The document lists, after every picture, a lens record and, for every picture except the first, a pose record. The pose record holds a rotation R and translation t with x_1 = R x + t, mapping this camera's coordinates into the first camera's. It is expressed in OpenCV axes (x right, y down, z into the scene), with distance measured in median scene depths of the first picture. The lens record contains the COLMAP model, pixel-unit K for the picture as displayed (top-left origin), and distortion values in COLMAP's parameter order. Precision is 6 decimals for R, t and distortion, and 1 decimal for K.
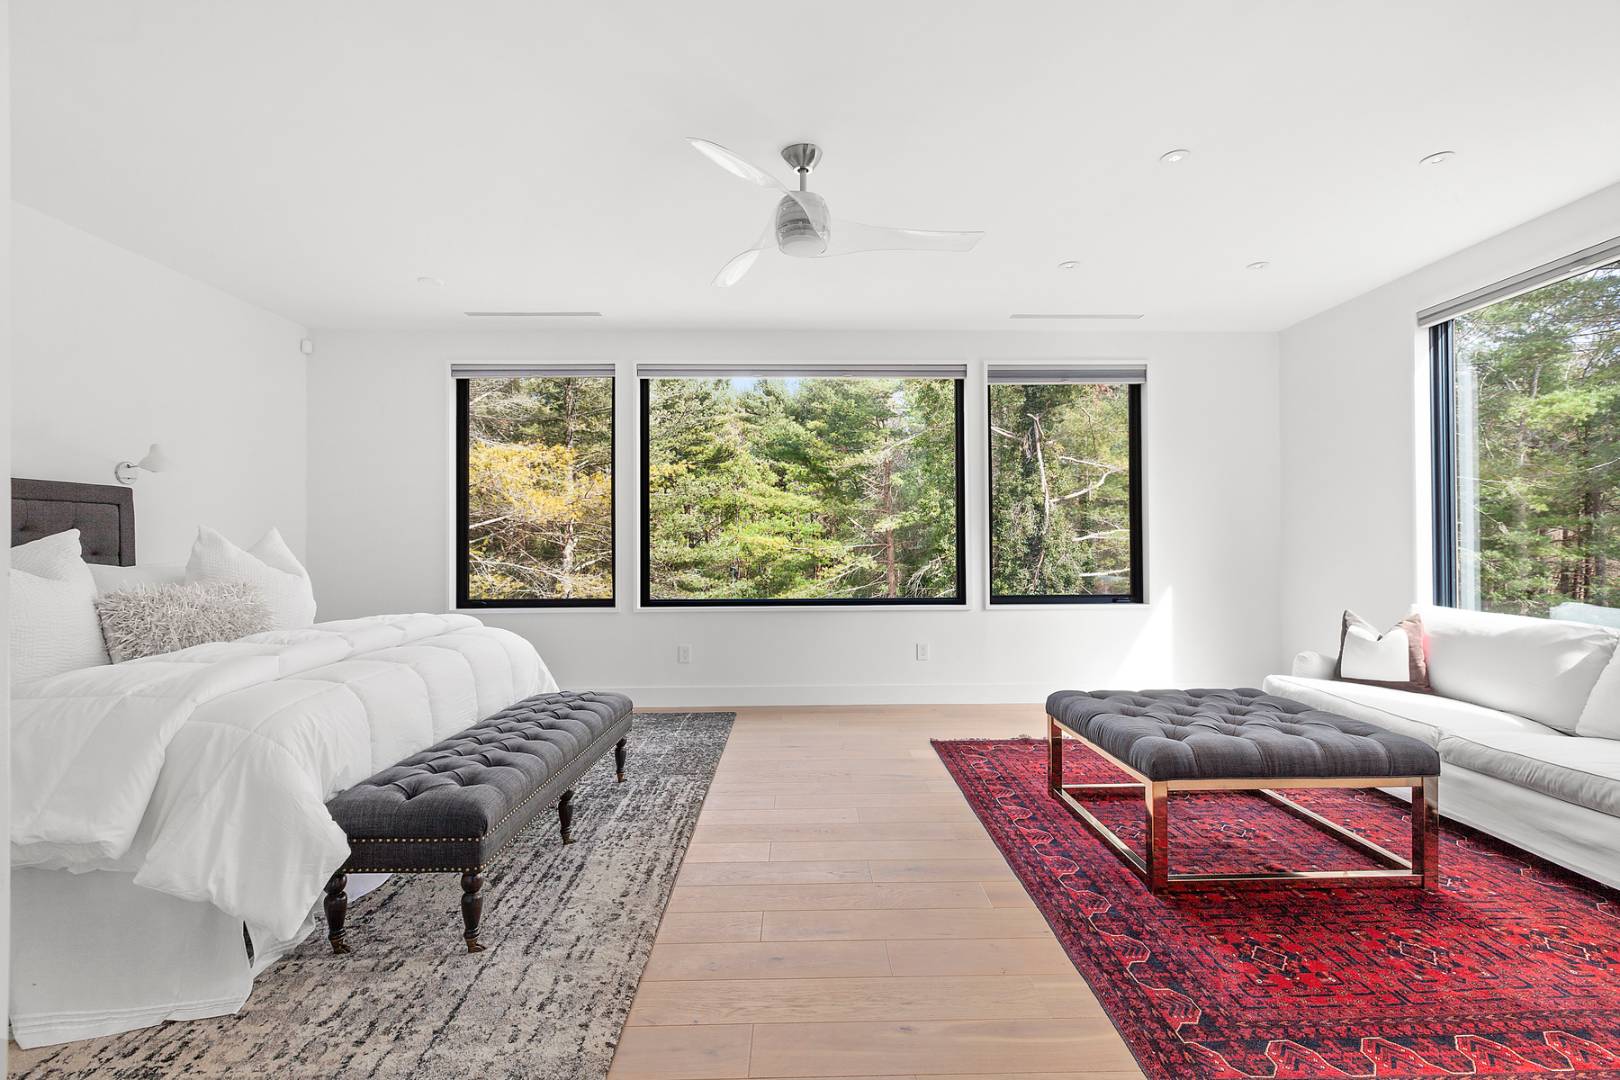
lens RADIAL K [[724.8, 0, 804.1], [0, 724.8, 547.6], [0, 0, 1]] dist [0.003091, 0.000774]
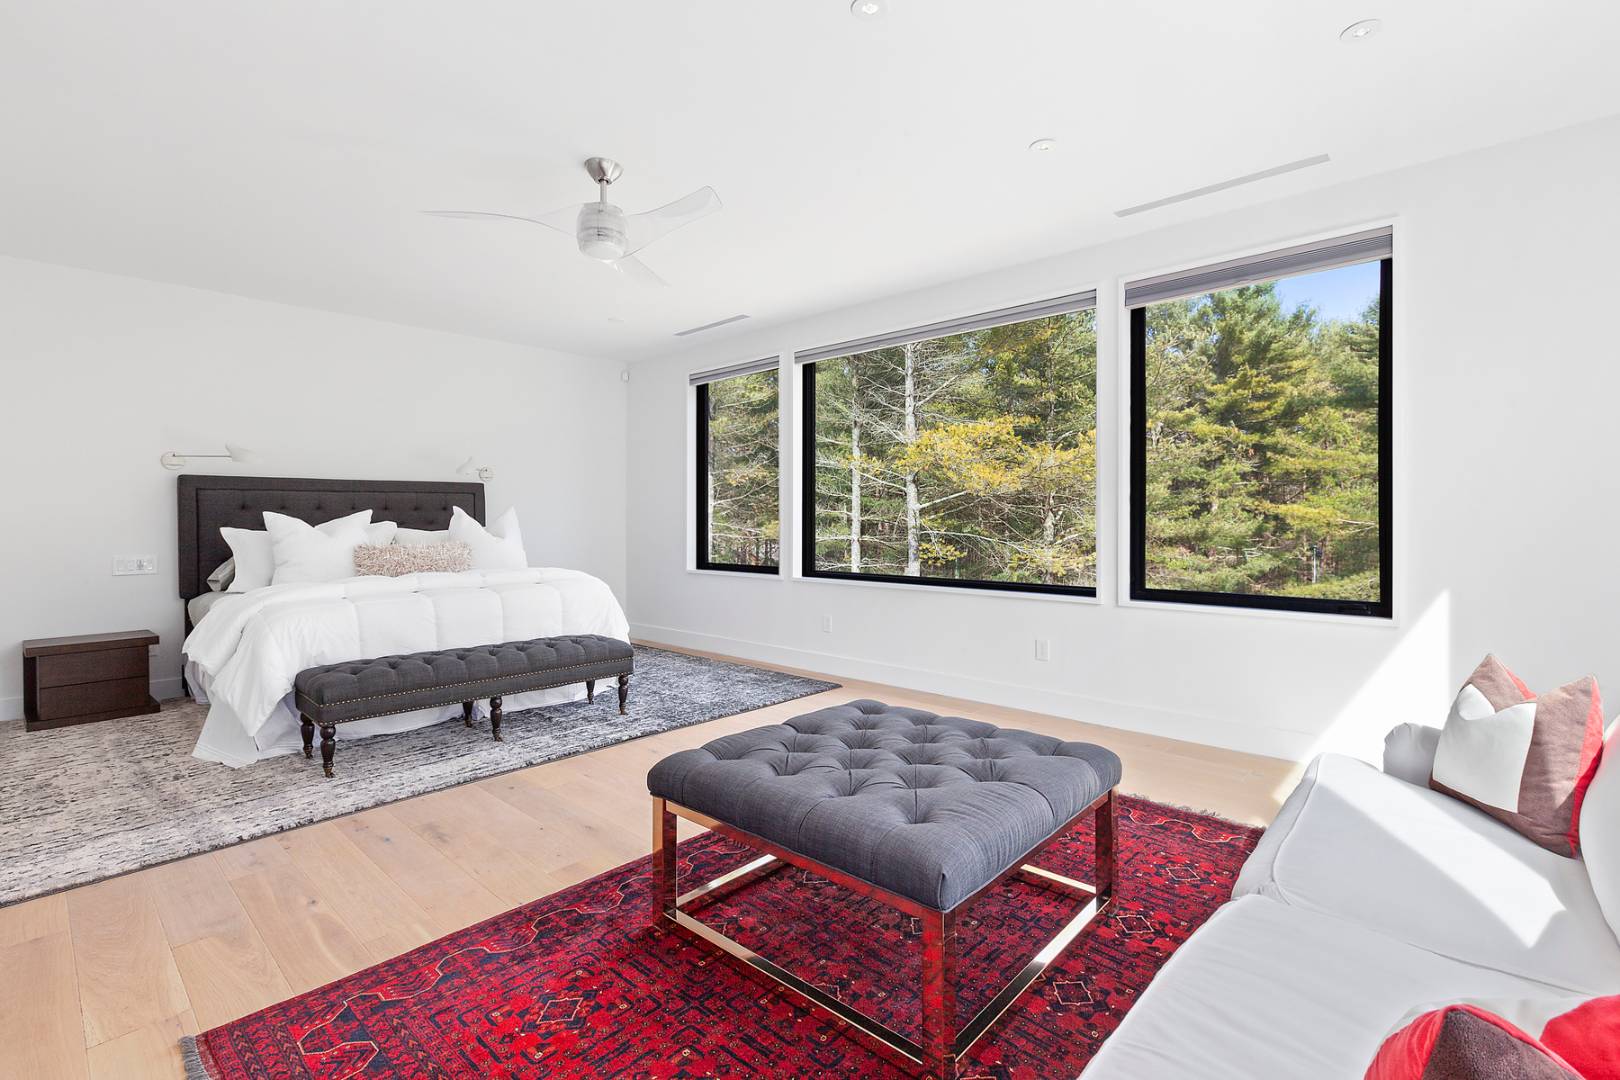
lens RADIAL K [[724.8, 0, 808.1], [0, 724.8, 533.9], [0, 0, 1]] dist [0.003091, 0.000774]
pose [[0.729091, 0.018579, -0.684165, 0.534705], [-0.005305, 0.999755, 0.021496, -0.004803], [0.684397, -0.012043, 0.729010, 0.220359]]
